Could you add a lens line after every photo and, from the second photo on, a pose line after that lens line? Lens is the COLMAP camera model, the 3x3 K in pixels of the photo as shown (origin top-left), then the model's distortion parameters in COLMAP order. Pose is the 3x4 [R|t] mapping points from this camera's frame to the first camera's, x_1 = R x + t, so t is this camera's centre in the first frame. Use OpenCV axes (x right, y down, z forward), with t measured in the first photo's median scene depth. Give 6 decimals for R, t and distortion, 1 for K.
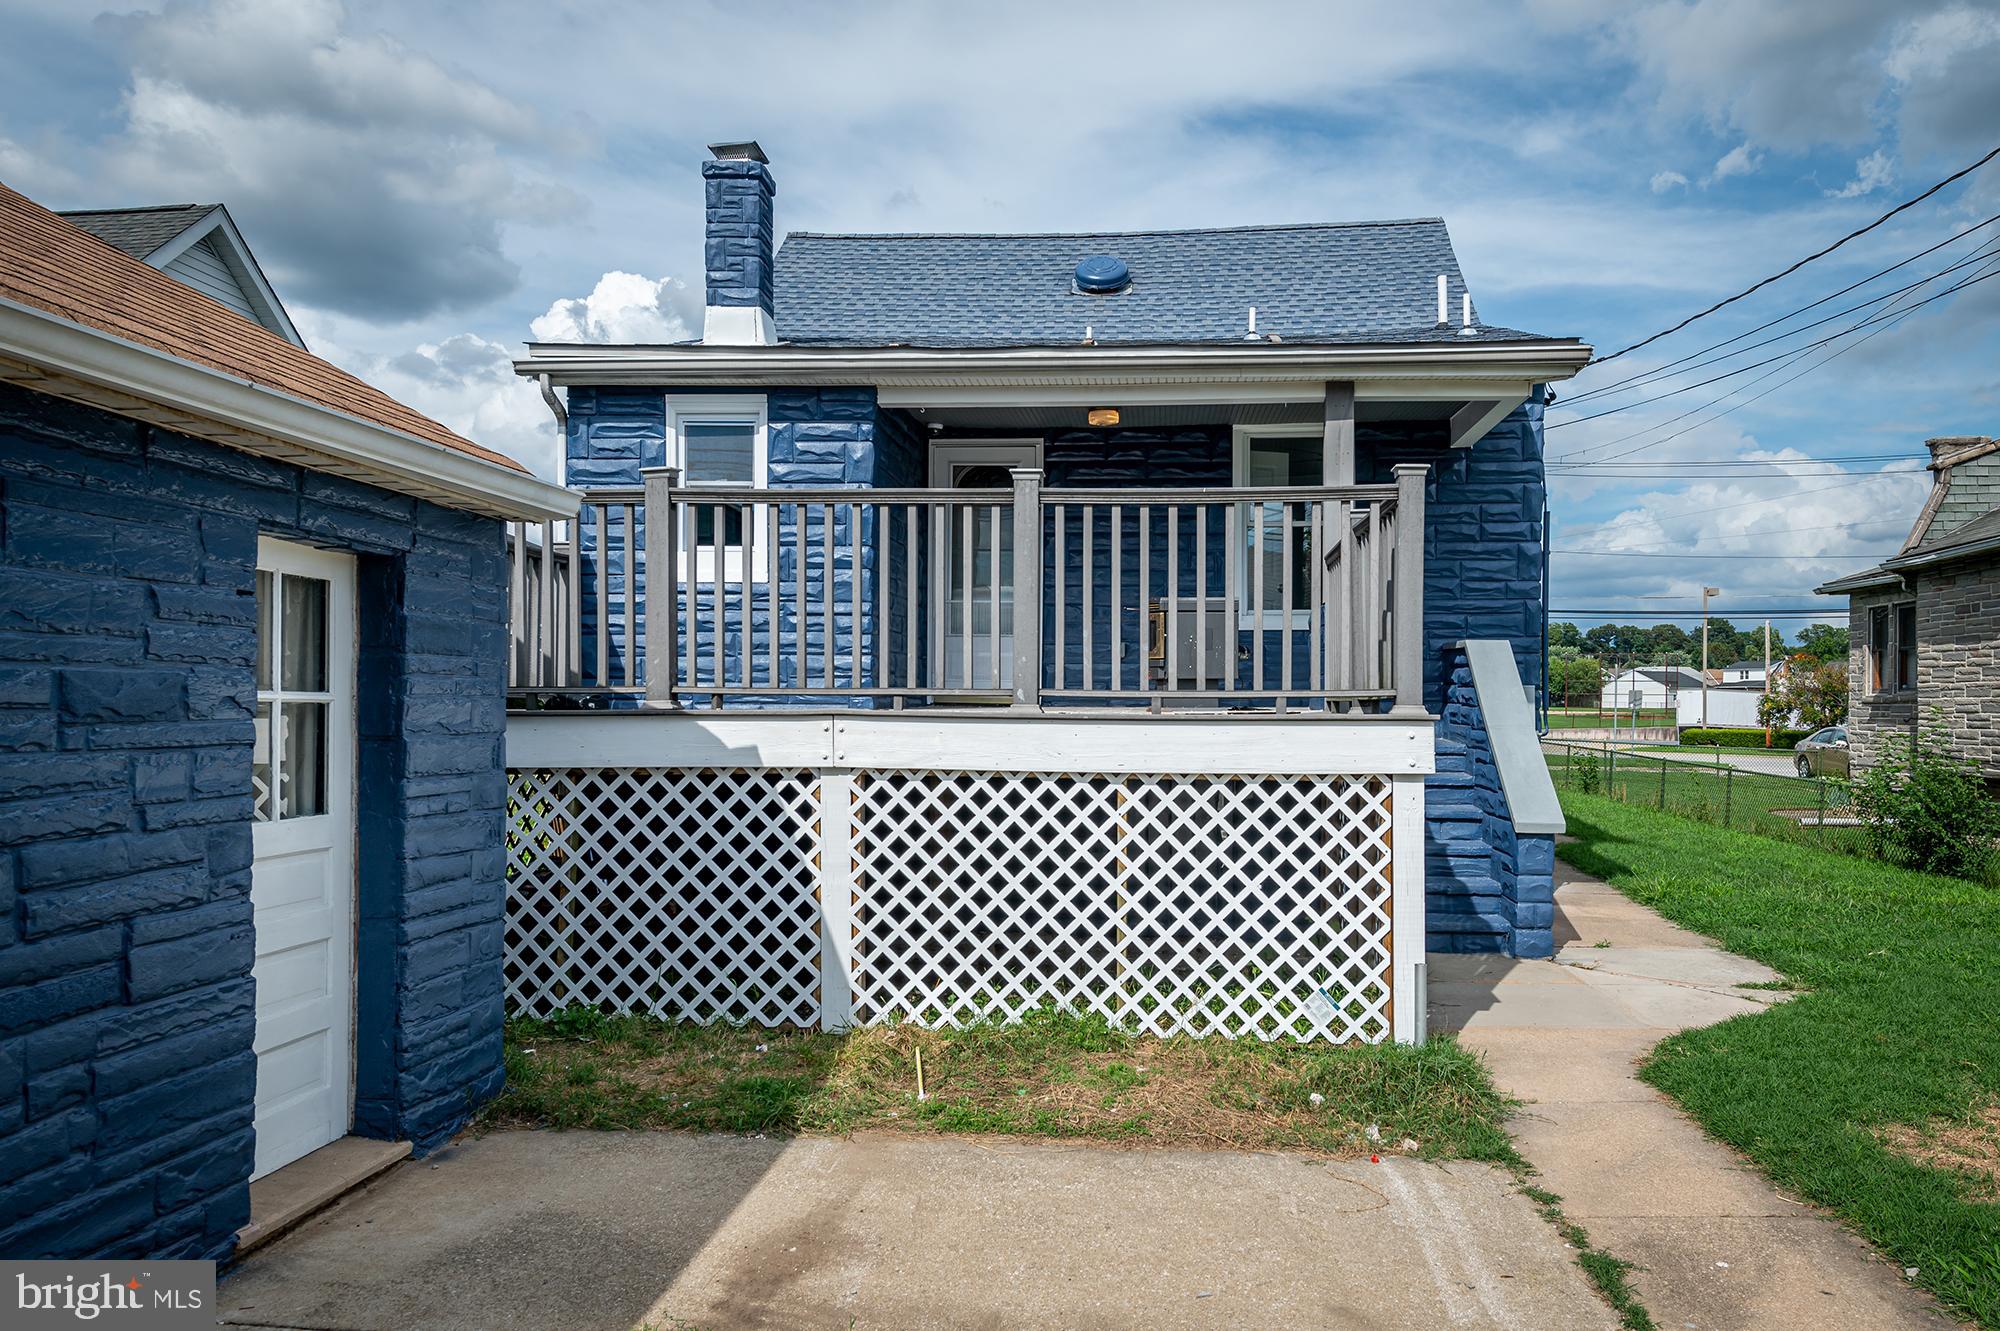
lens RADIAL K [[1394.0, 0, 1080.9], [0, 1394.0, 709.6], [0, 0, 1]] dist [0.029284, -0.025057]
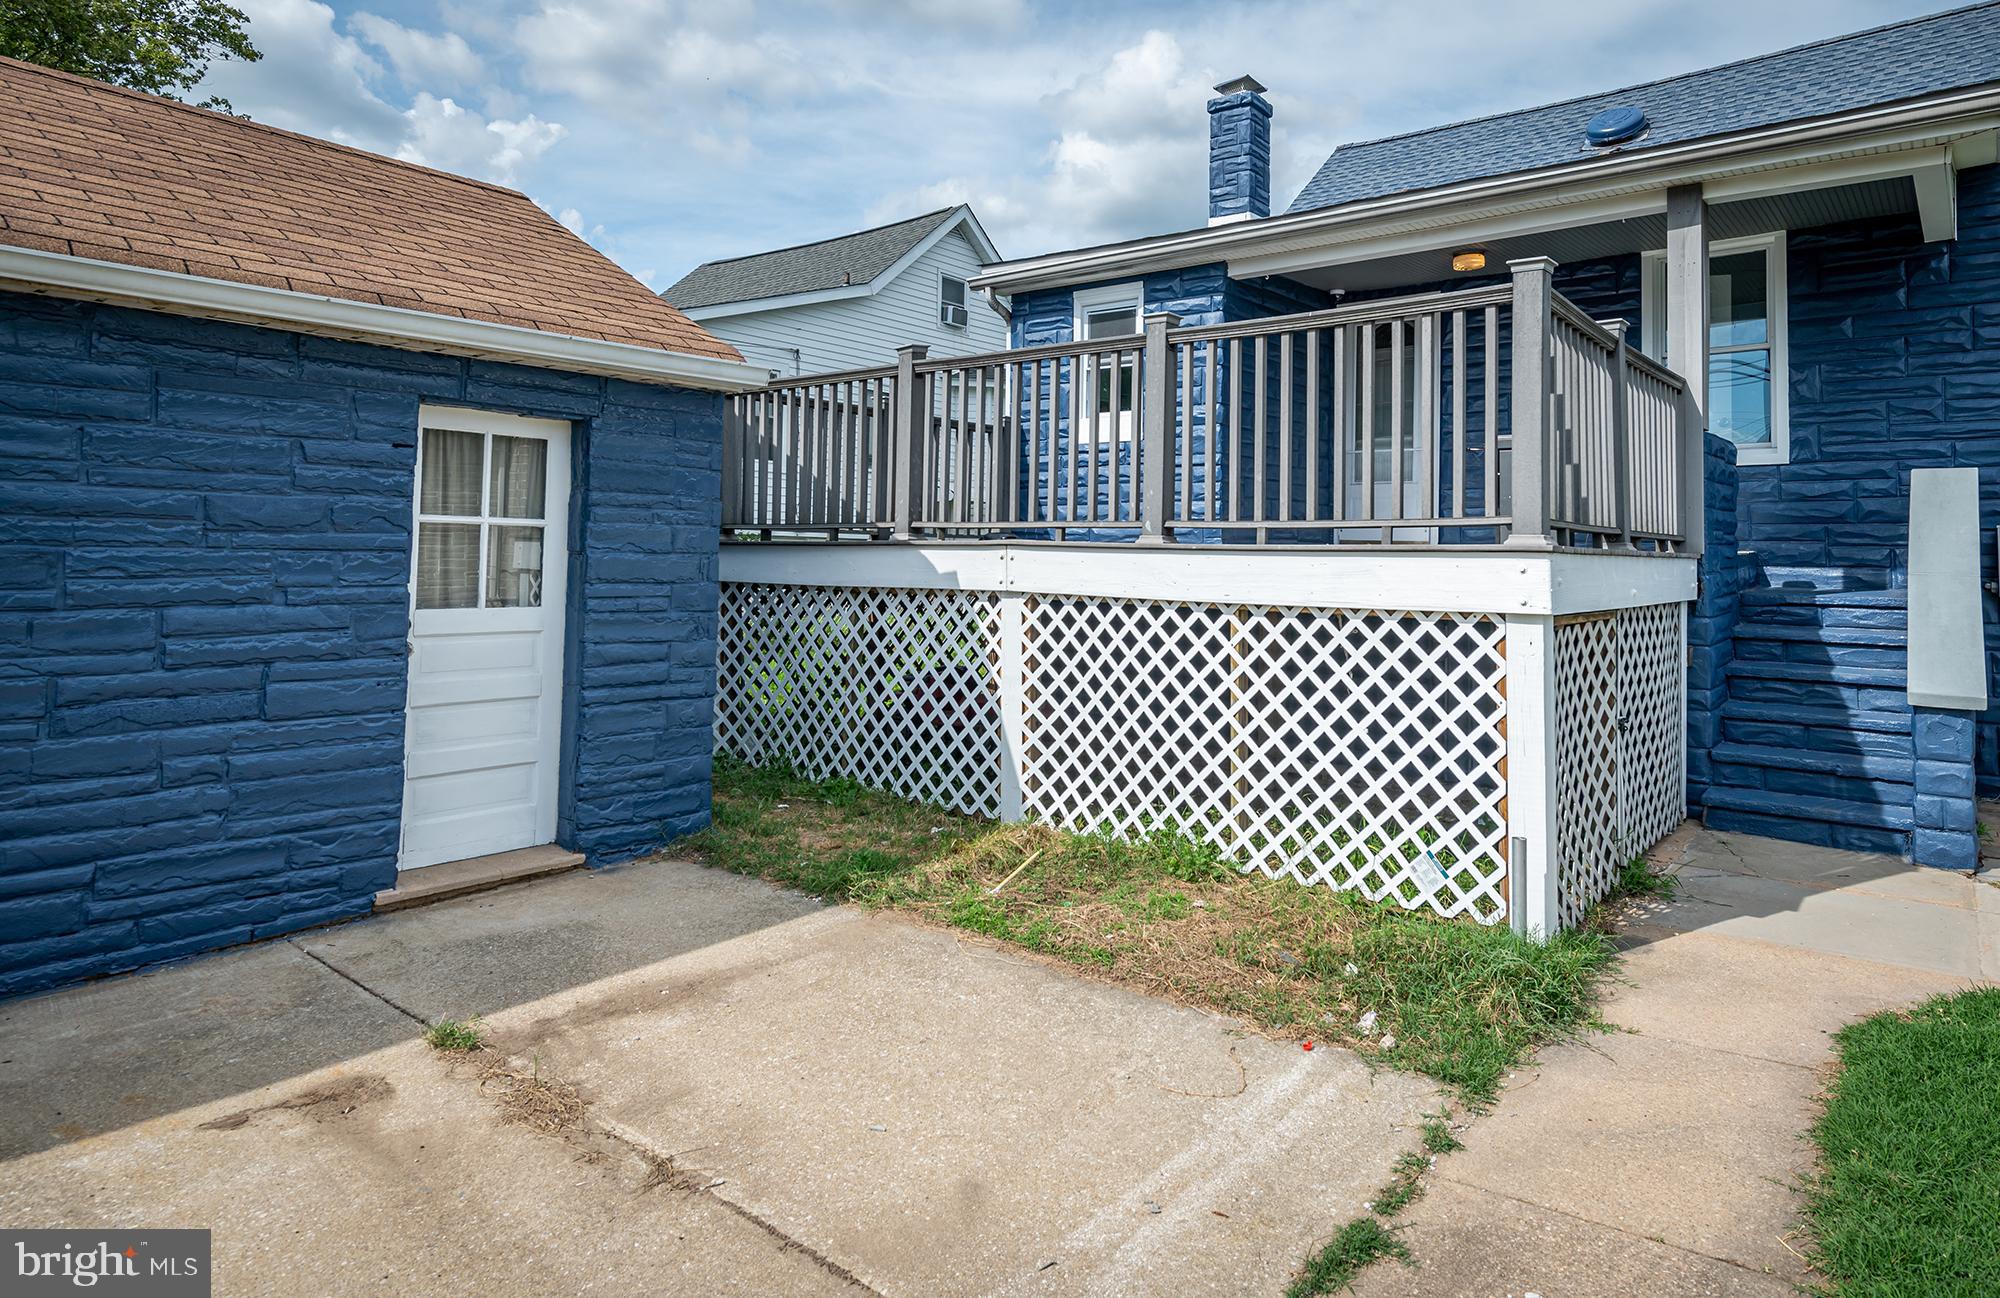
lens RADIAL K [[1165.7, 0, 1067.2], [0, 1165.7, 511.4], [0, 0, 1]] dist [0.018961, -0.009056]
pose [[0.829117, -0.014122, -0.558897, 0.392147], [-0.012383, 0.998972, -0.043612, 0.017381], [0.558938, 0.043080, 0.828089, 0.234603]]
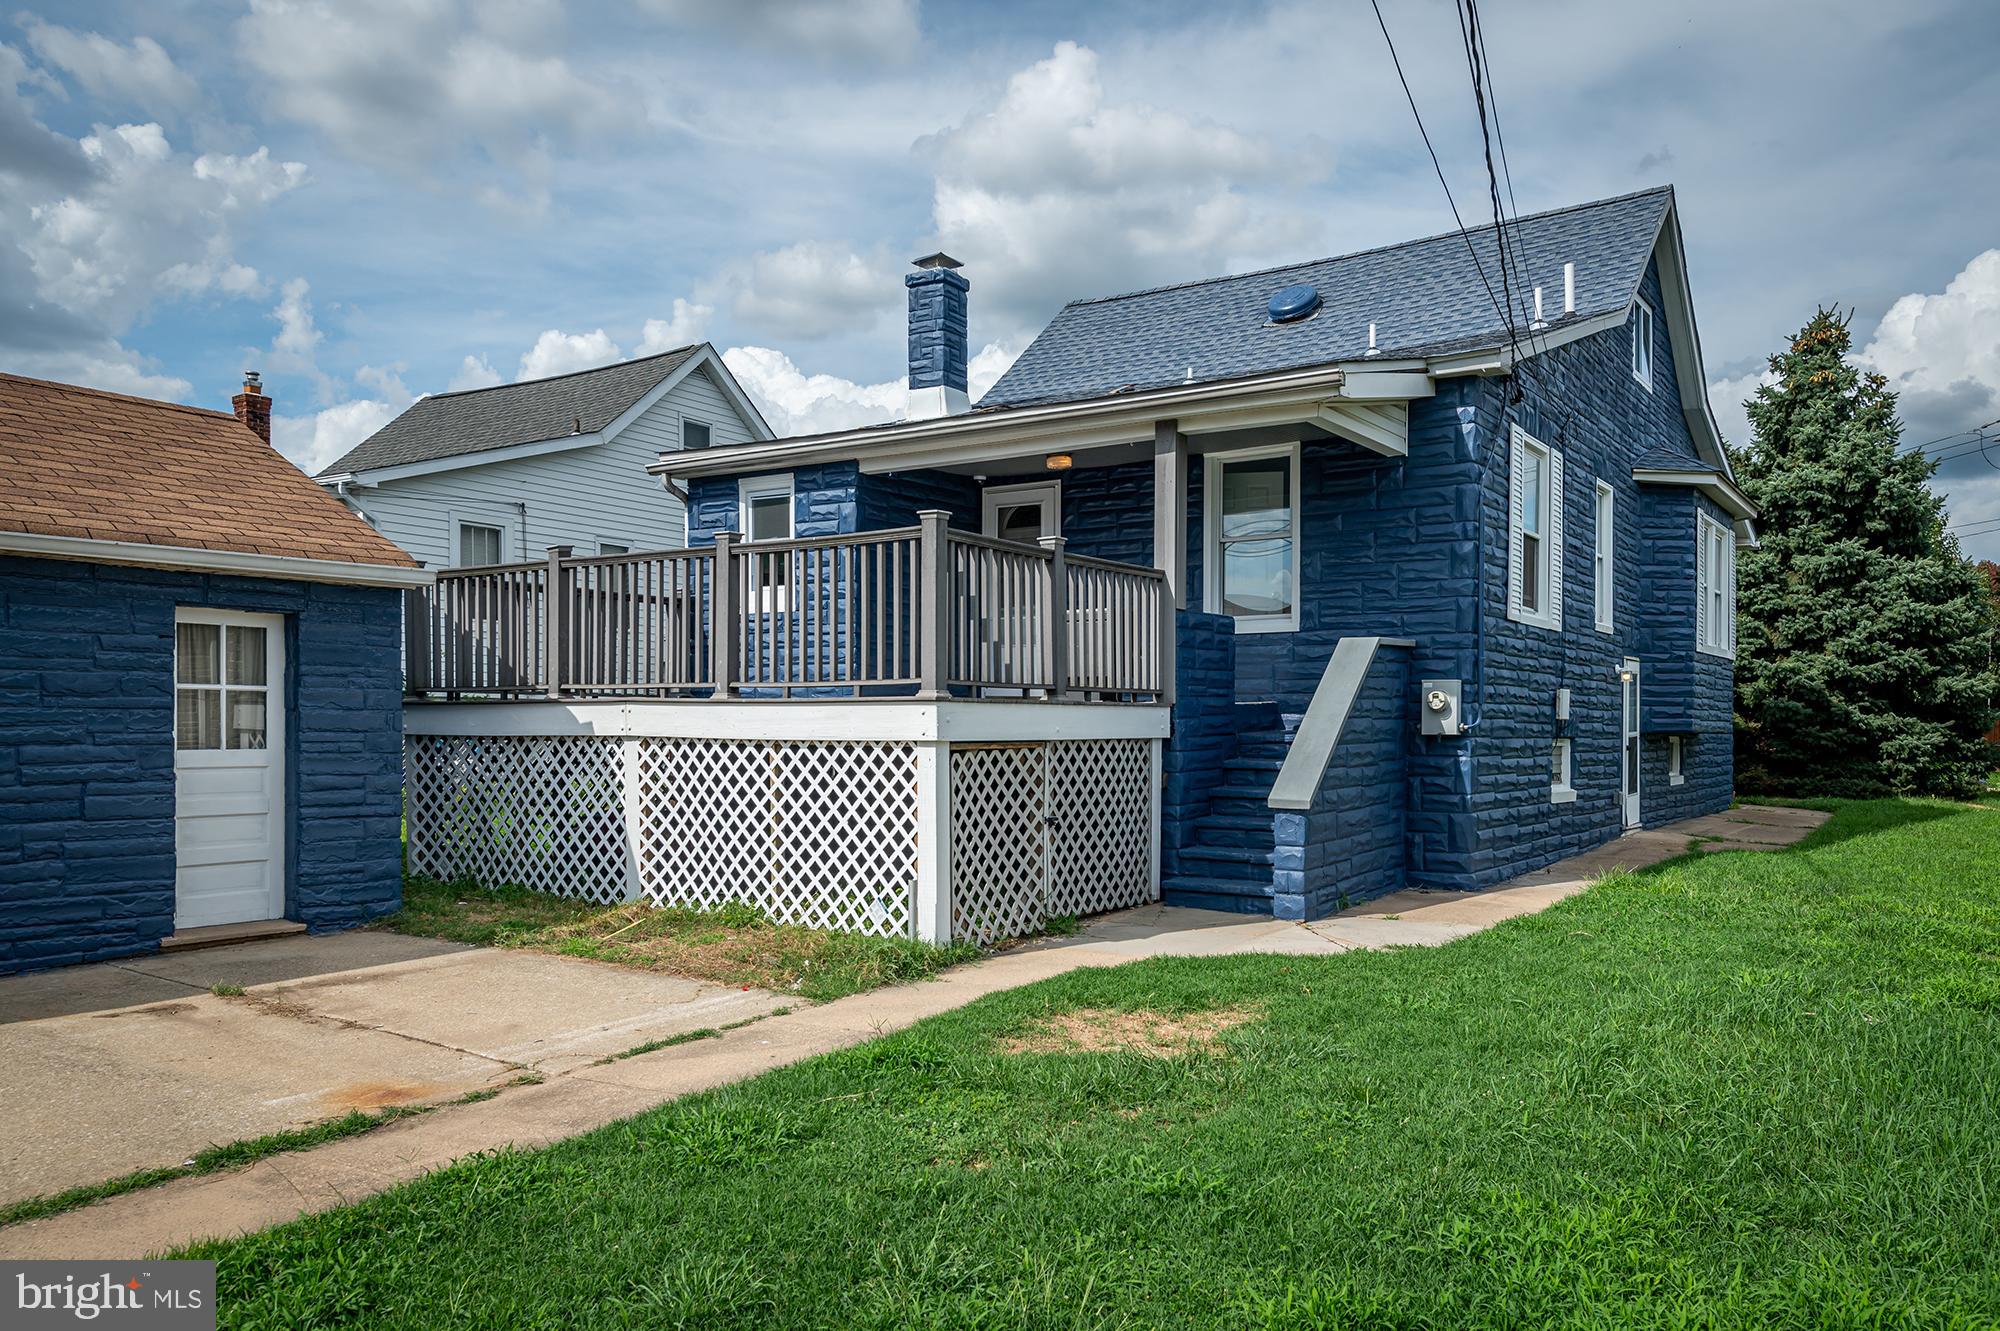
lens RADIAL K [[1436.0, 0, 1032.8], [0, 1436.0, 745.3], [0, 0, 1]] dist [0.023627, -0.026529]
pose [[0.870302, 0.005903, -0.492484, 0.973058], [-0.000405, 0.999936, 0.011270, 0.033448], [0.492519, -0.009609, 0.870249, -0.147716]]
